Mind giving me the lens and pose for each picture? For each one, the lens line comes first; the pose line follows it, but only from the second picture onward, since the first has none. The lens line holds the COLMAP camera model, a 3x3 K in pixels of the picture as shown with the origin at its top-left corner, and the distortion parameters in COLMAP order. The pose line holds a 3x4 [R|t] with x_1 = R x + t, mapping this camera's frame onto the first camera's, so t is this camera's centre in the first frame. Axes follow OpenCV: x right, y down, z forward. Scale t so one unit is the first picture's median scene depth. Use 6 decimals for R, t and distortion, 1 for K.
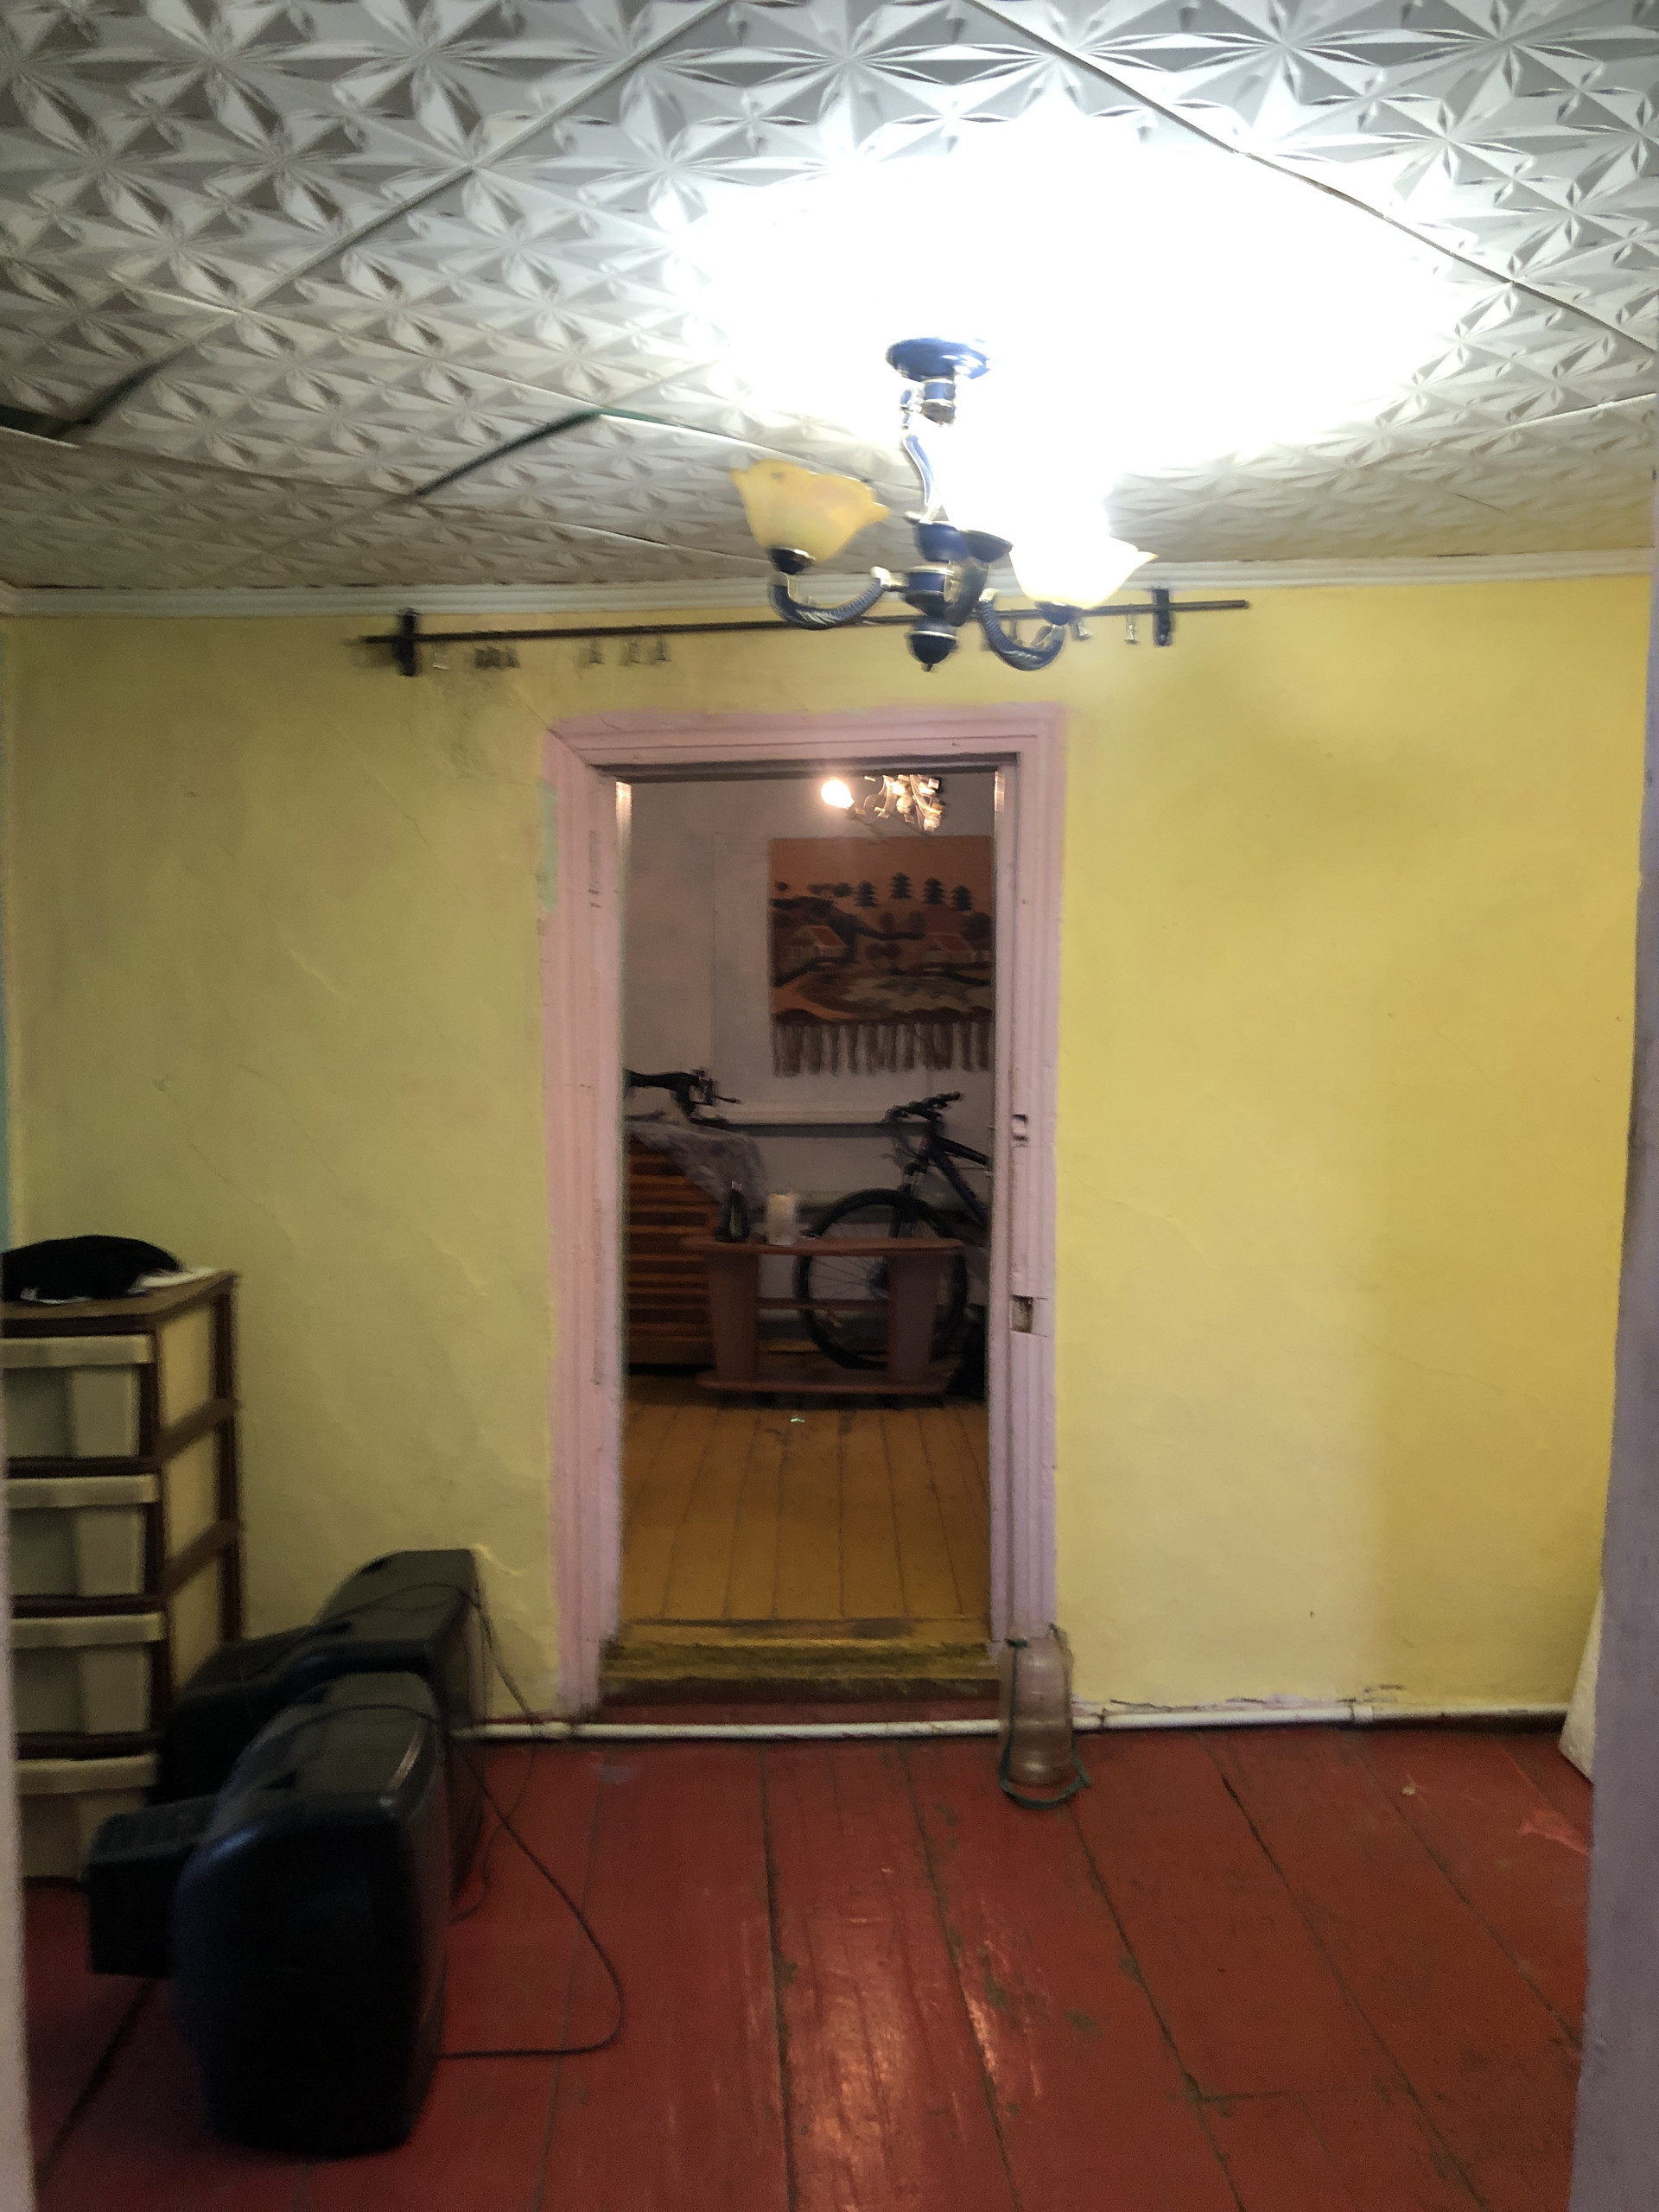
lens RADIAL K [[1799.1, 0, 823.7], [0, 1799.1, 1121.7], [0, 0, 1]] dist [0.029758, -0.062979]
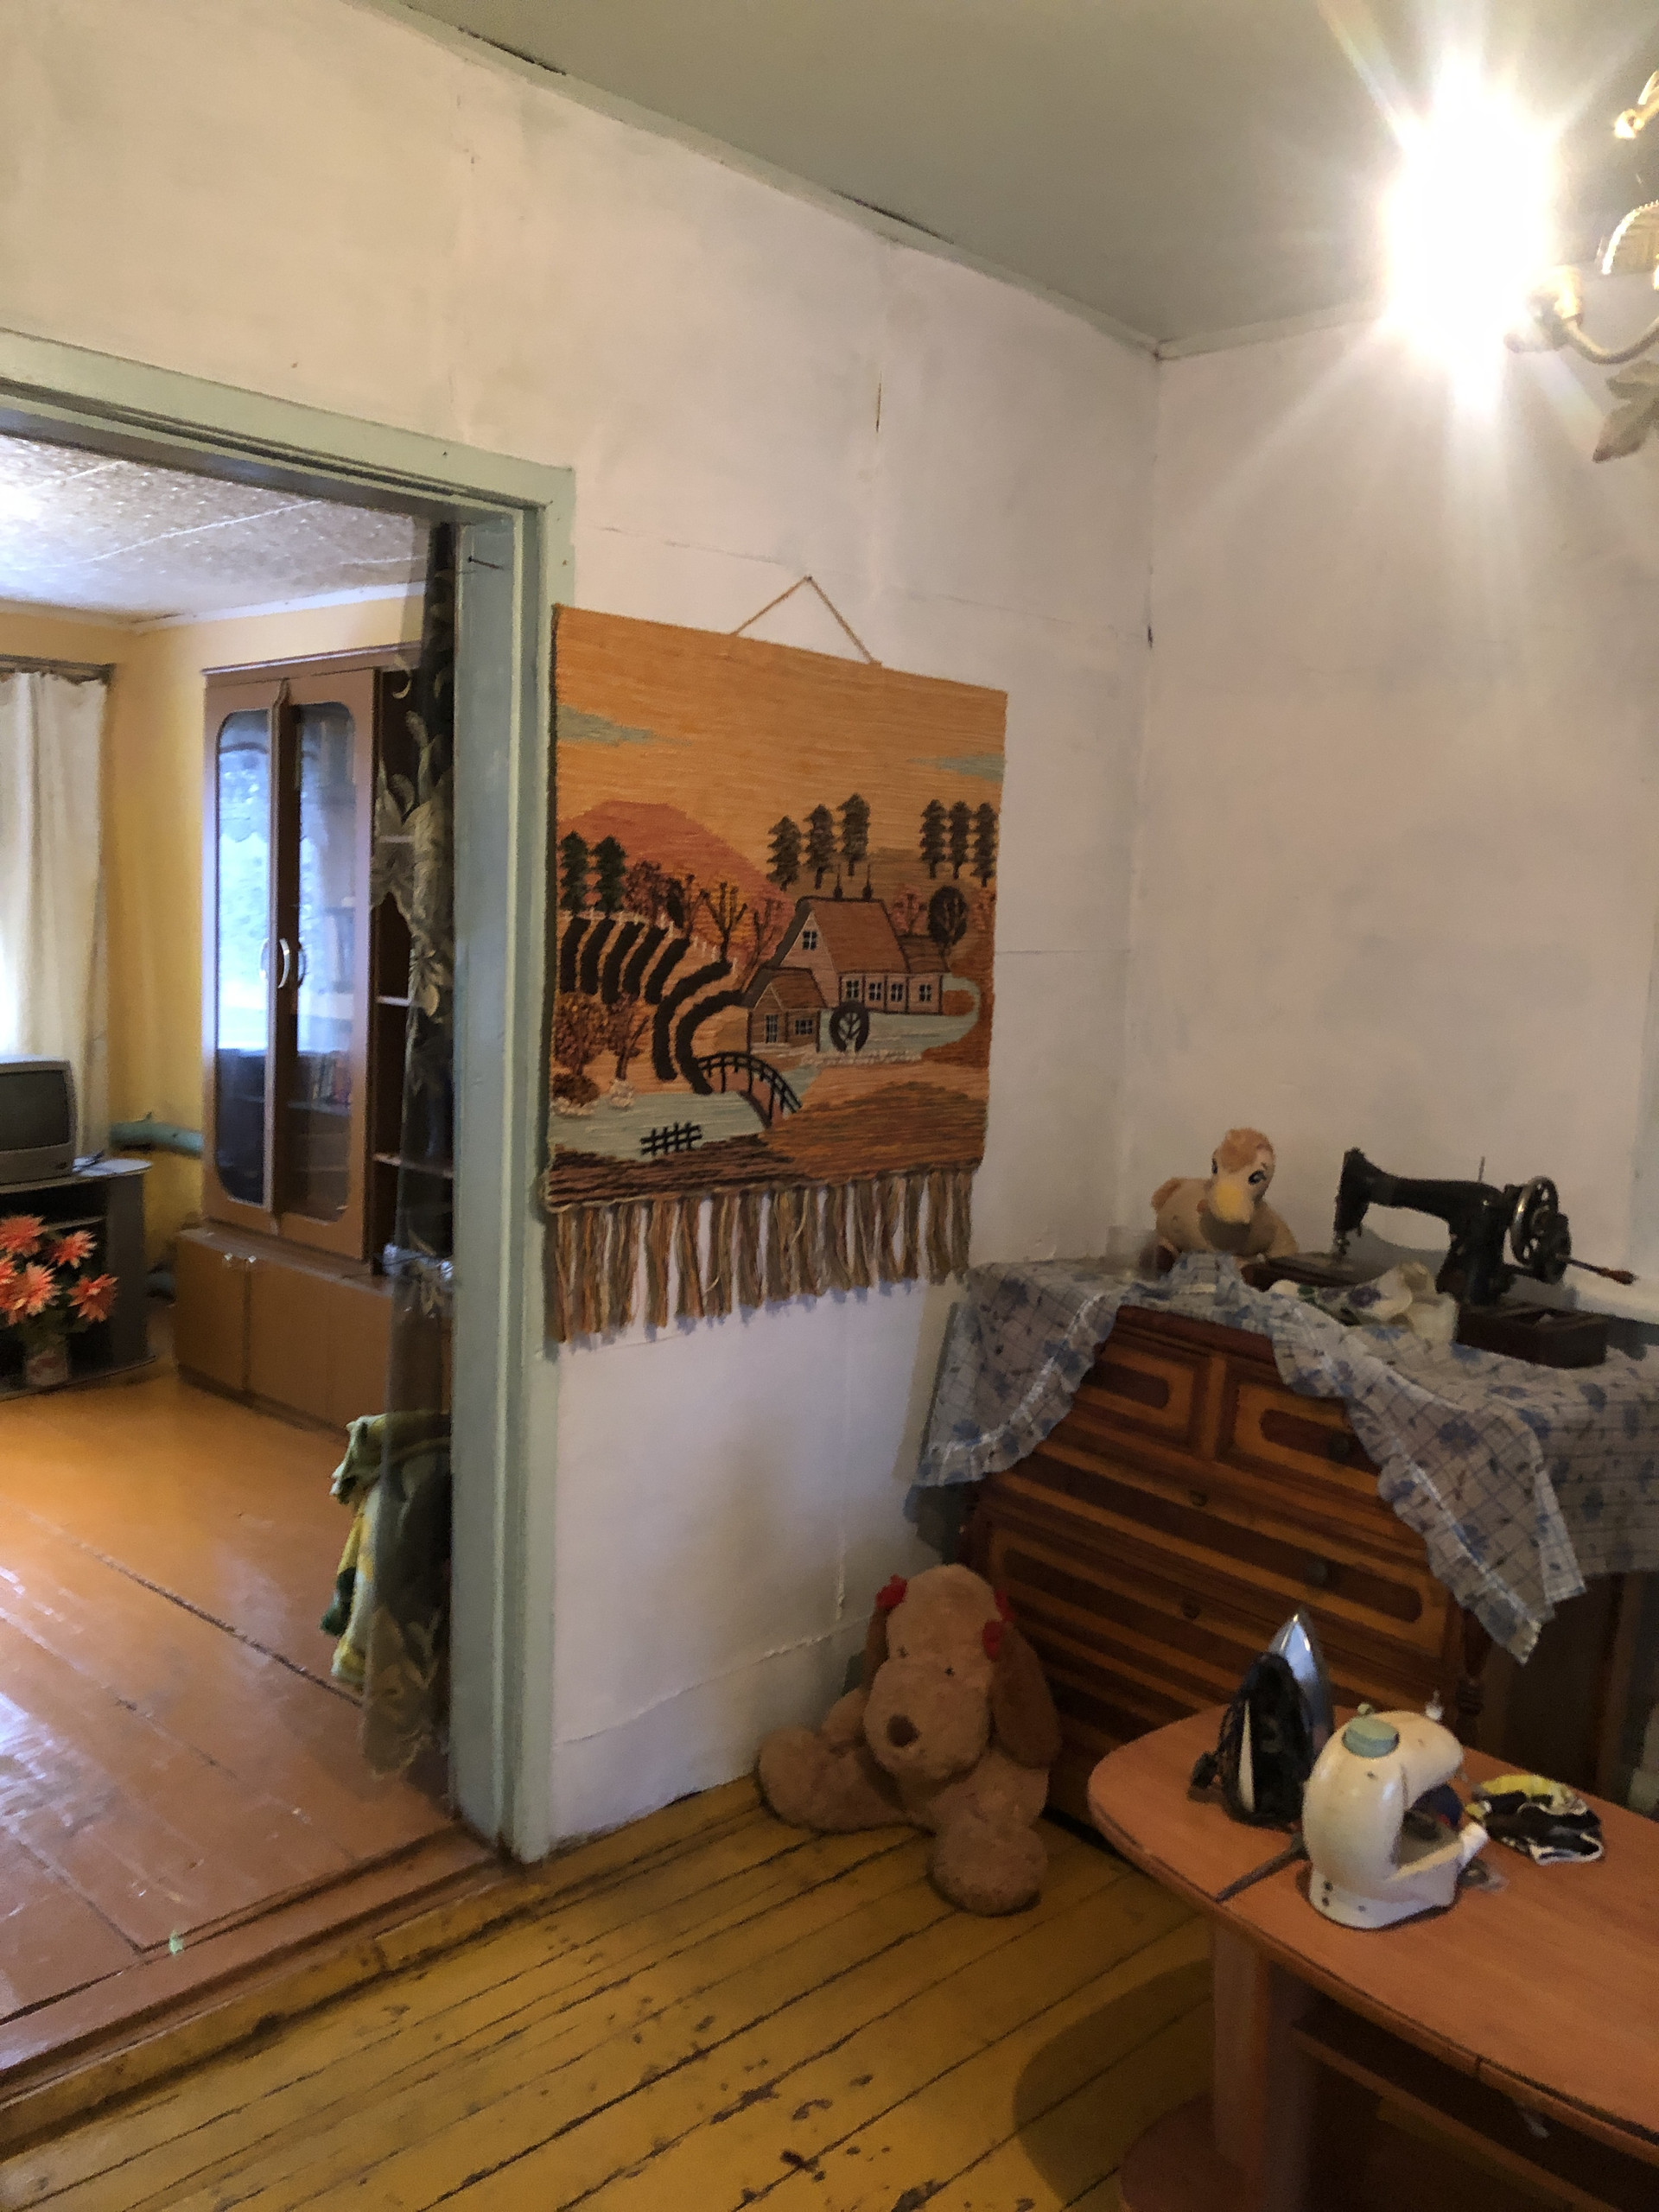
lens RADIAL K [[1799.1, 0, 836.7], [0, 1799.1, 1110.4], [0, 0, 1]] dist [0.029758, -0.062979]
pose [[0.713828, 0.120847, -0.689815, 0.093475], [-0.081444, 0.992641, 0.089619, -0.070771], [0.695569, -0.007792, 0.718417, 0.652331]]
